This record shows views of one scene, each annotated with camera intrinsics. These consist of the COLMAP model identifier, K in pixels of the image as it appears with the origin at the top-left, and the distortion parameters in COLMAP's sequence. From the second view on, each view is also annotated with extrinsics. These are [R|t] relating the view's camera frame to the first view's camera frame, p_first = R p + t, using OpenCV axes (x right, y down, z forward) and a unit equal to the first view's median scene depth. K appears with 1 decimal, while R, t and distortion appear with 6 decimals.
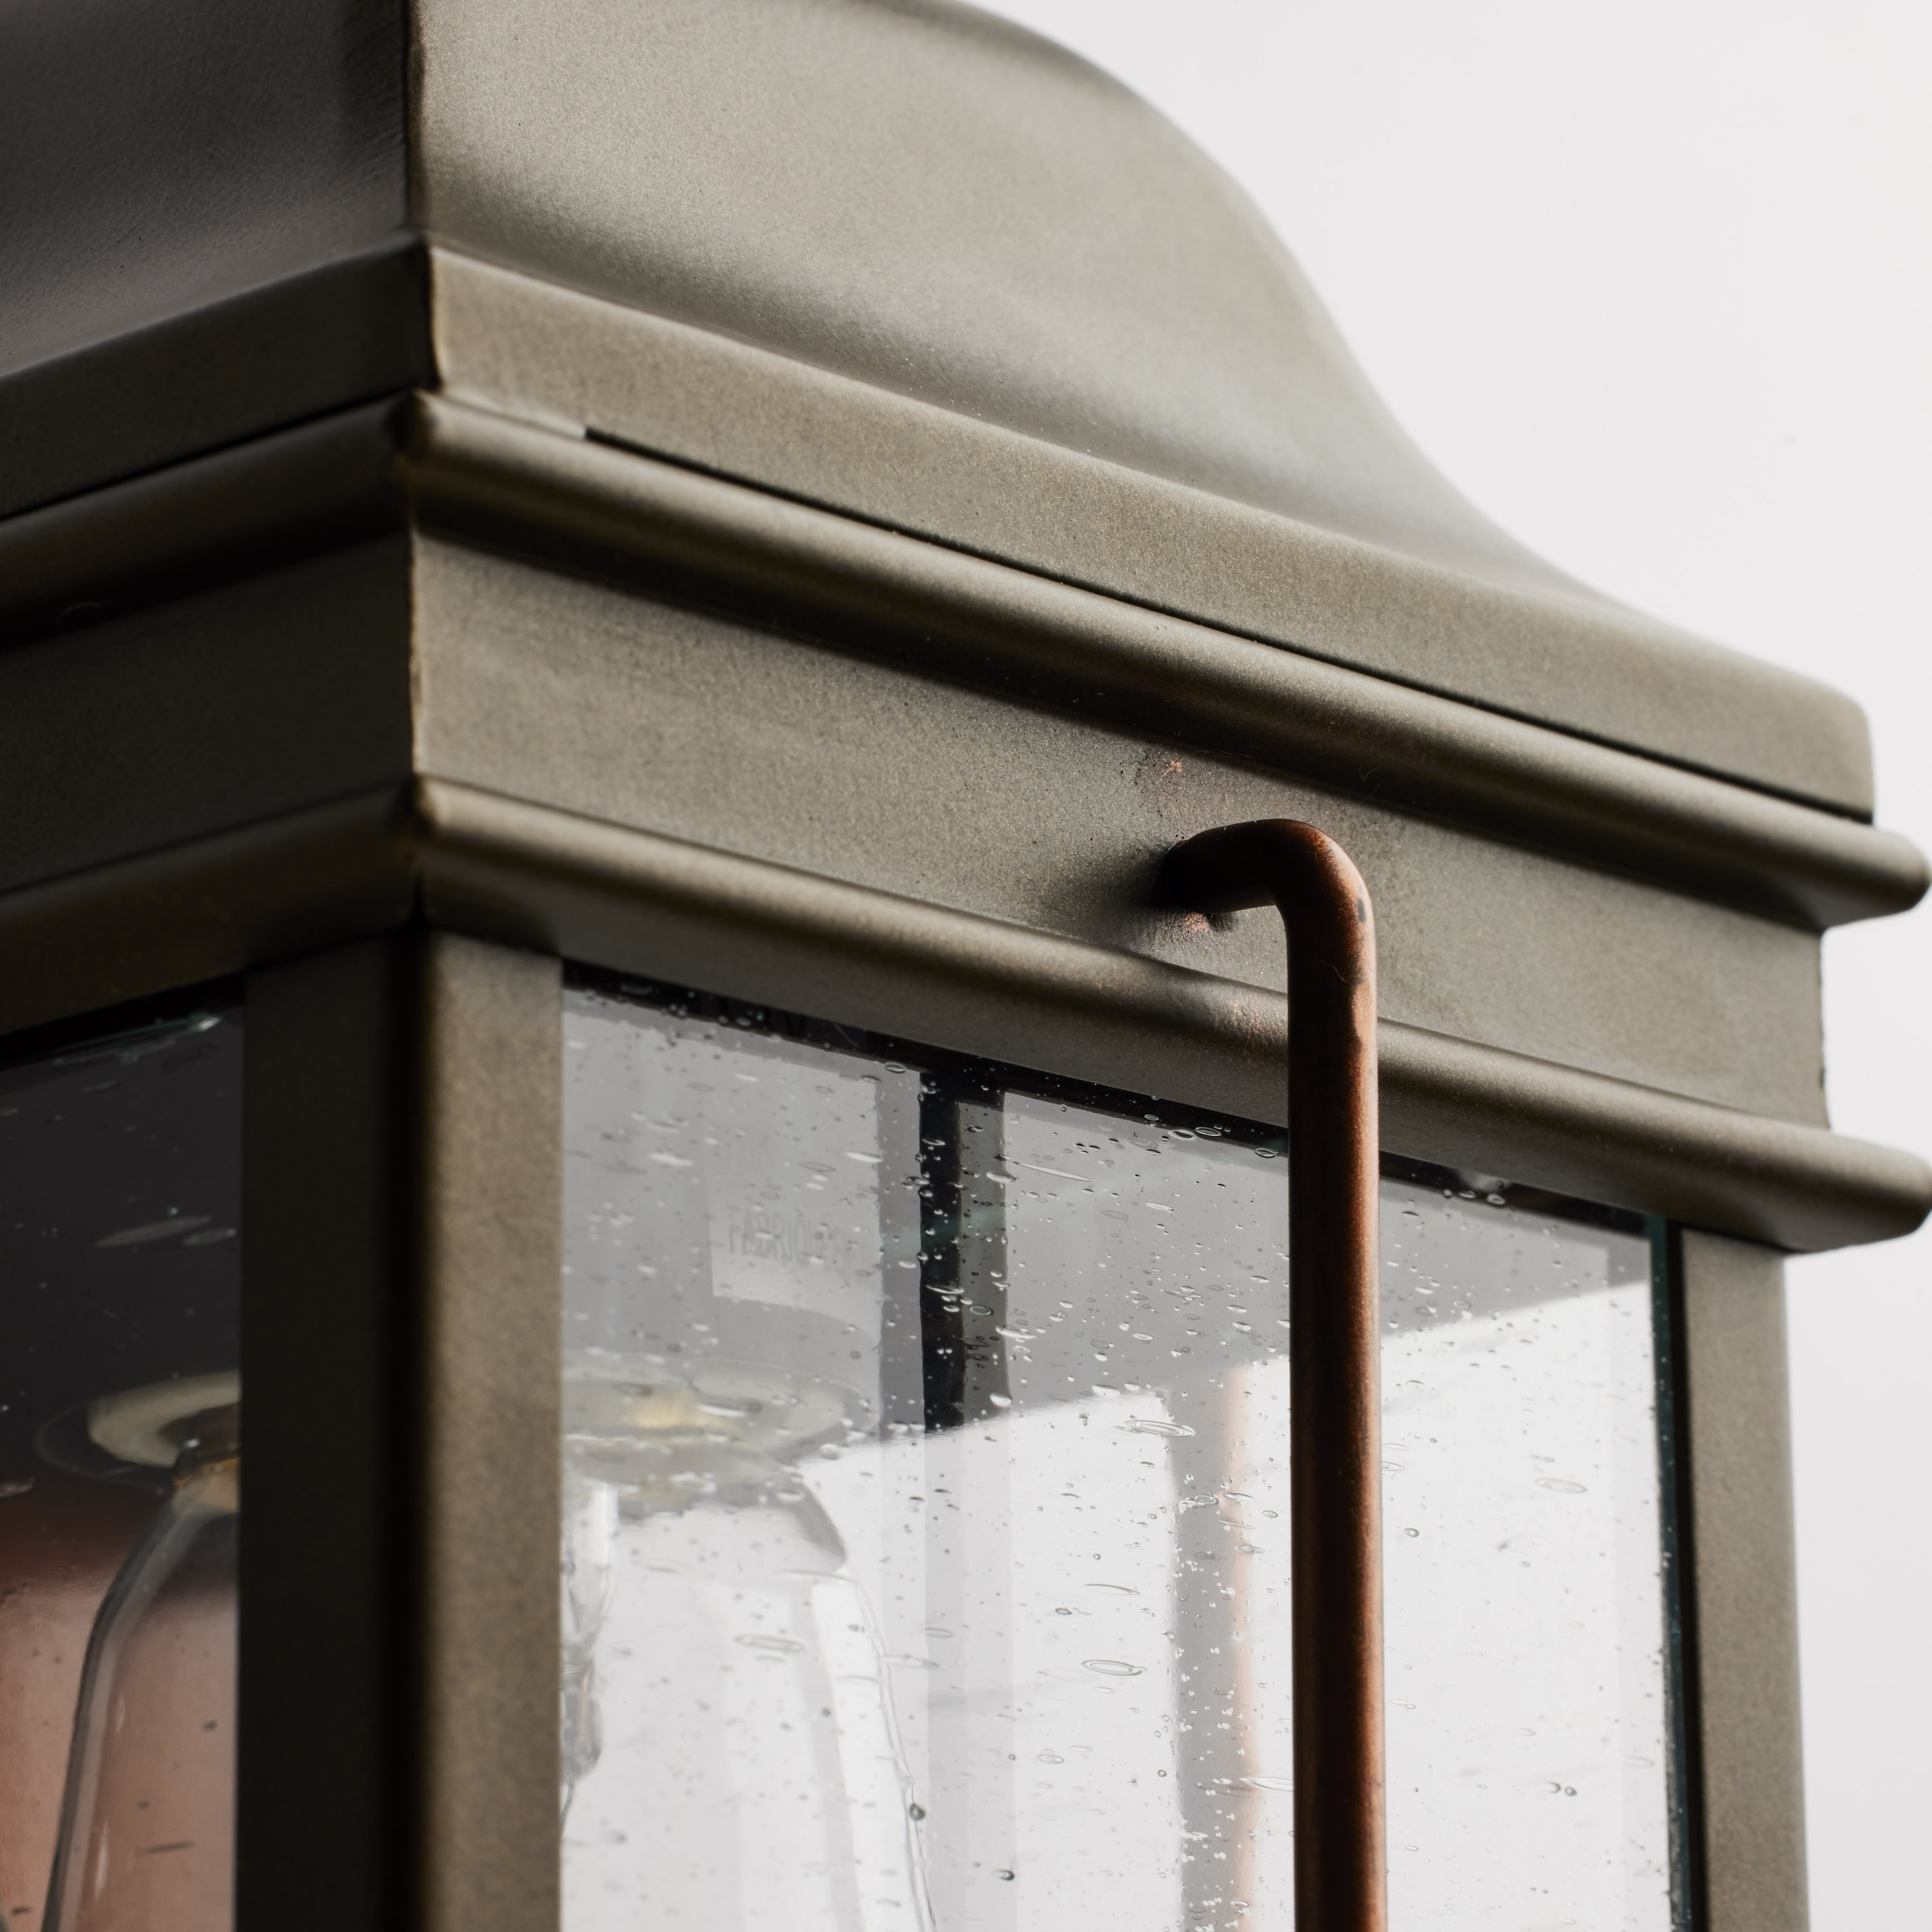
lens RADIAL K [[8951.7, 0, 974.3], [0, 8951.7, 972.3], [0, 0, 1]] dist [0.355873, 0.000000]
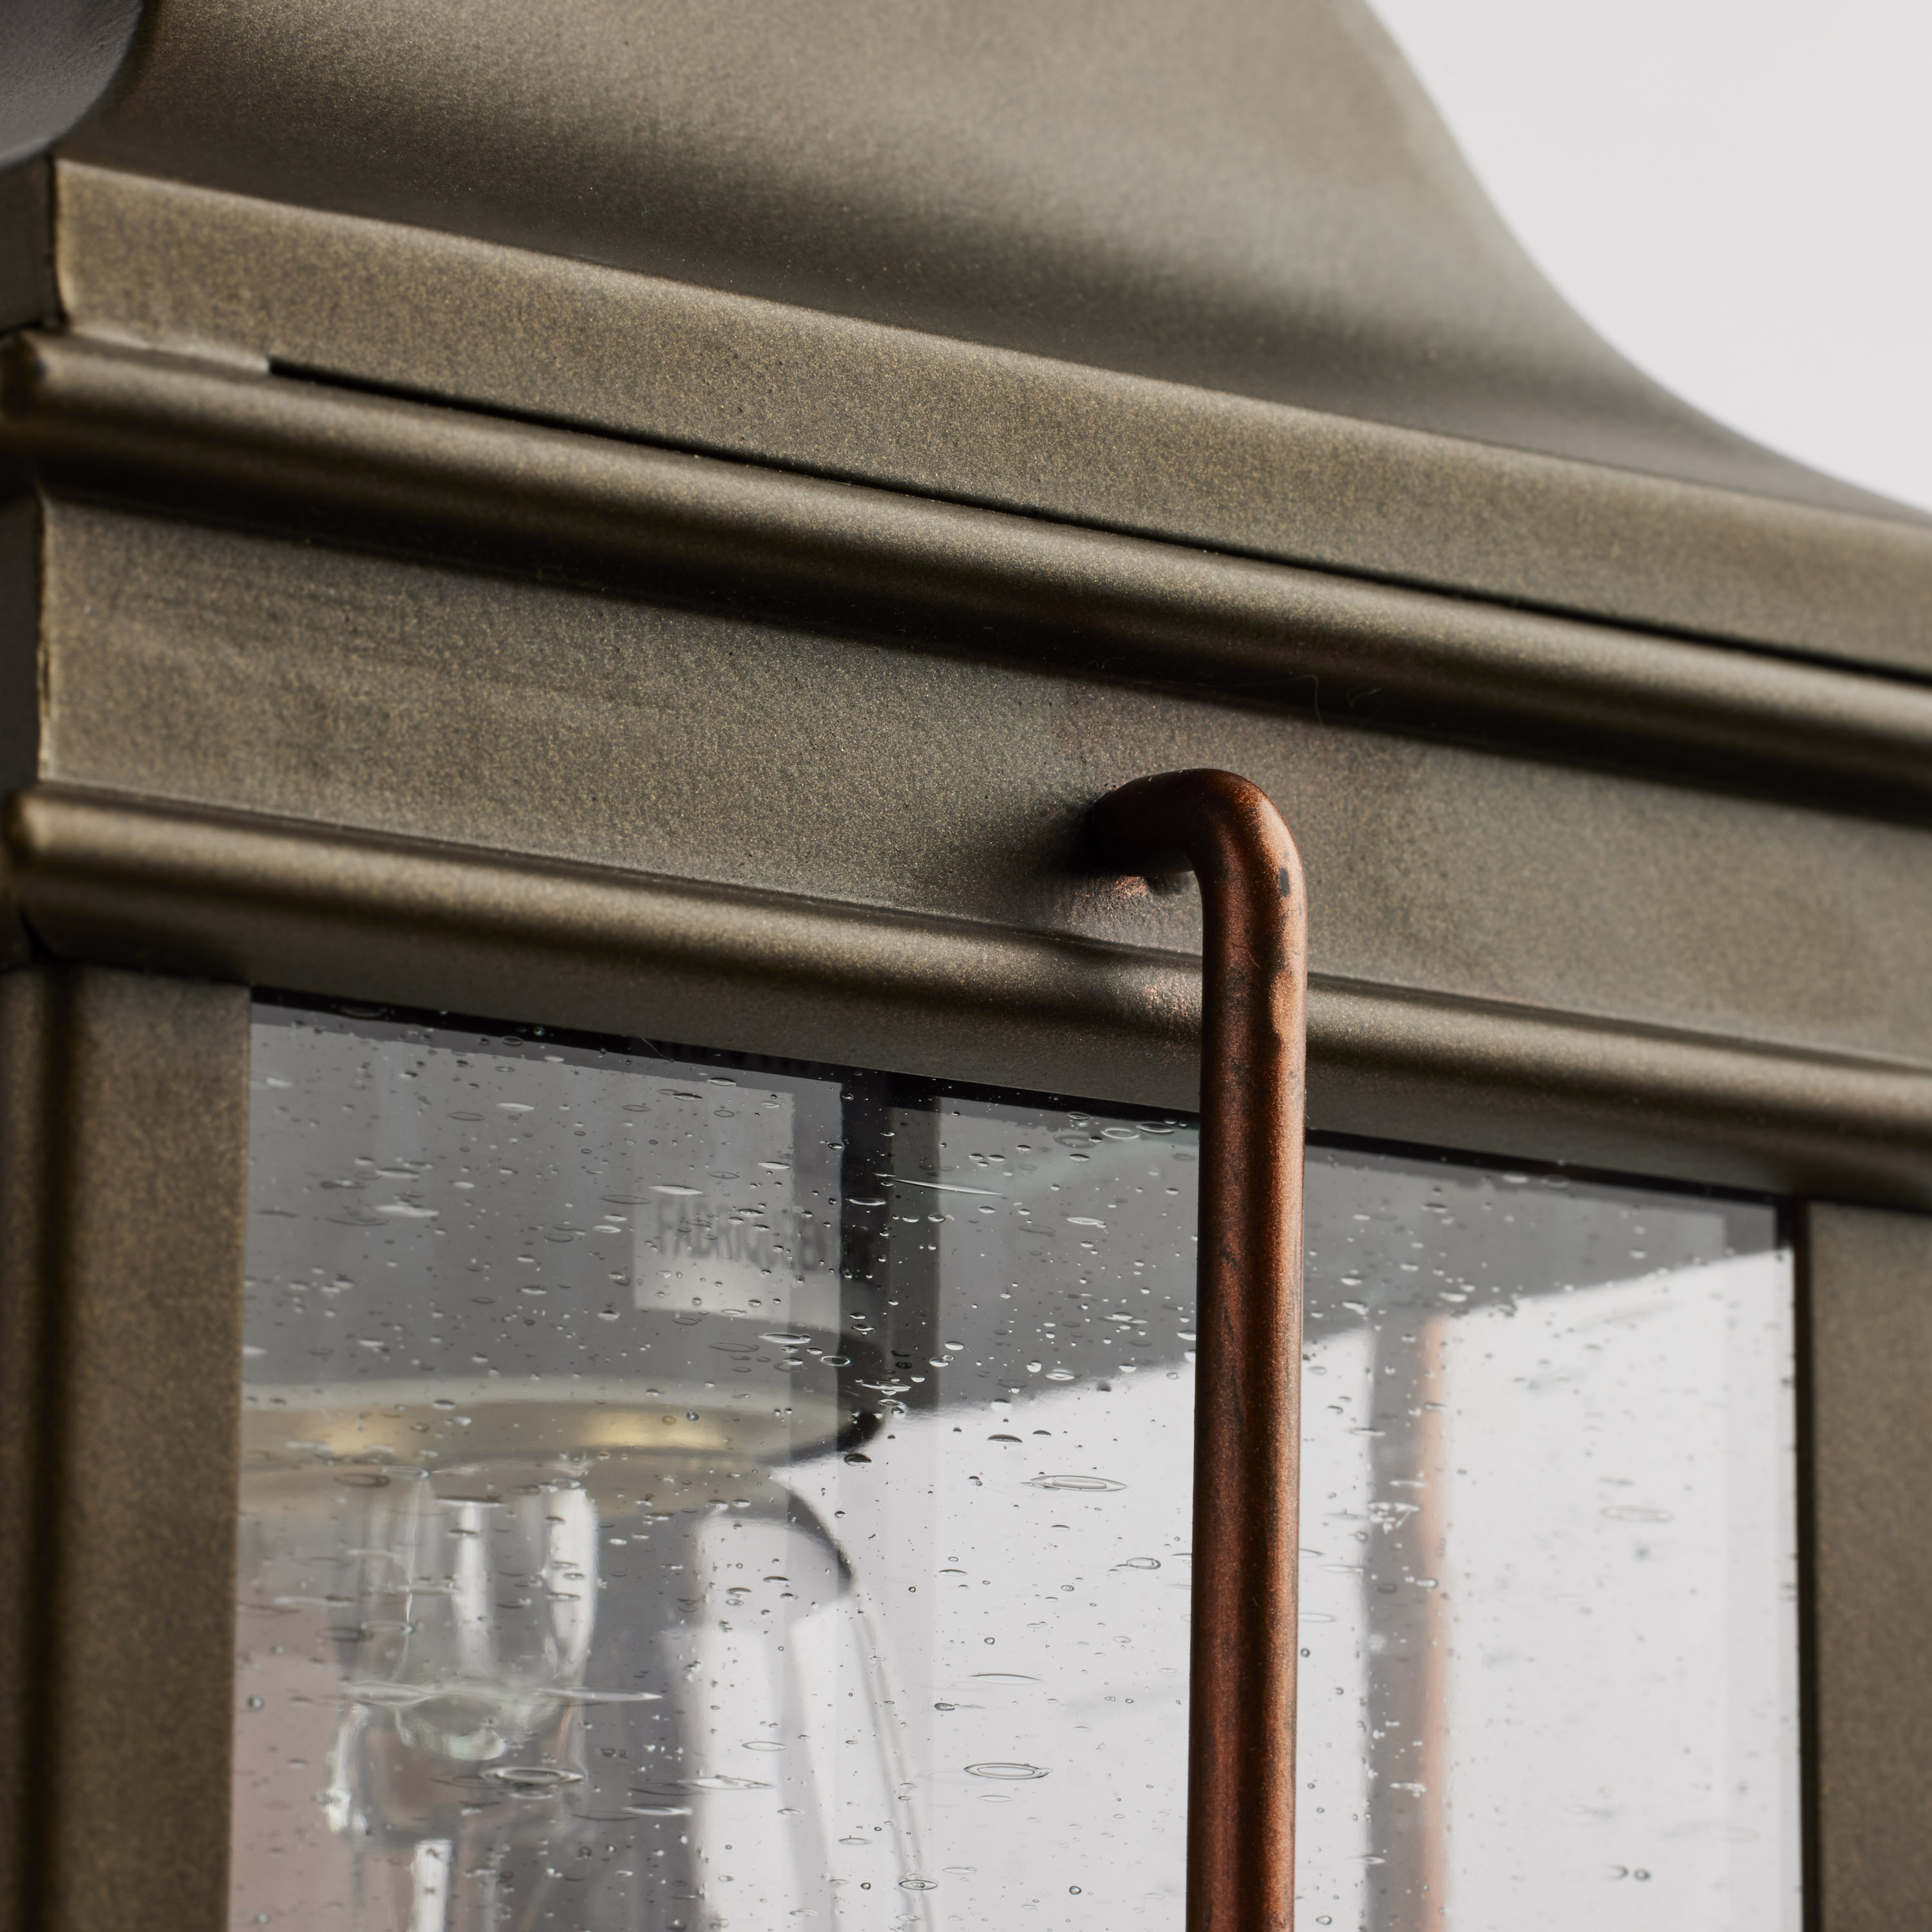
lens RADIAL K [[8951.7, 0, 968.7], [0, 8951.7, 981.7], [0, 0, 1]] dist [0.355873, 0.000000]
pose [[0.986234, -0.009272, -0.165095, 0.151925], [0.019533, 0.997969, 0.060635, -0.049005], [0.164197, -0.063025, 0.984412, 0.159159]]
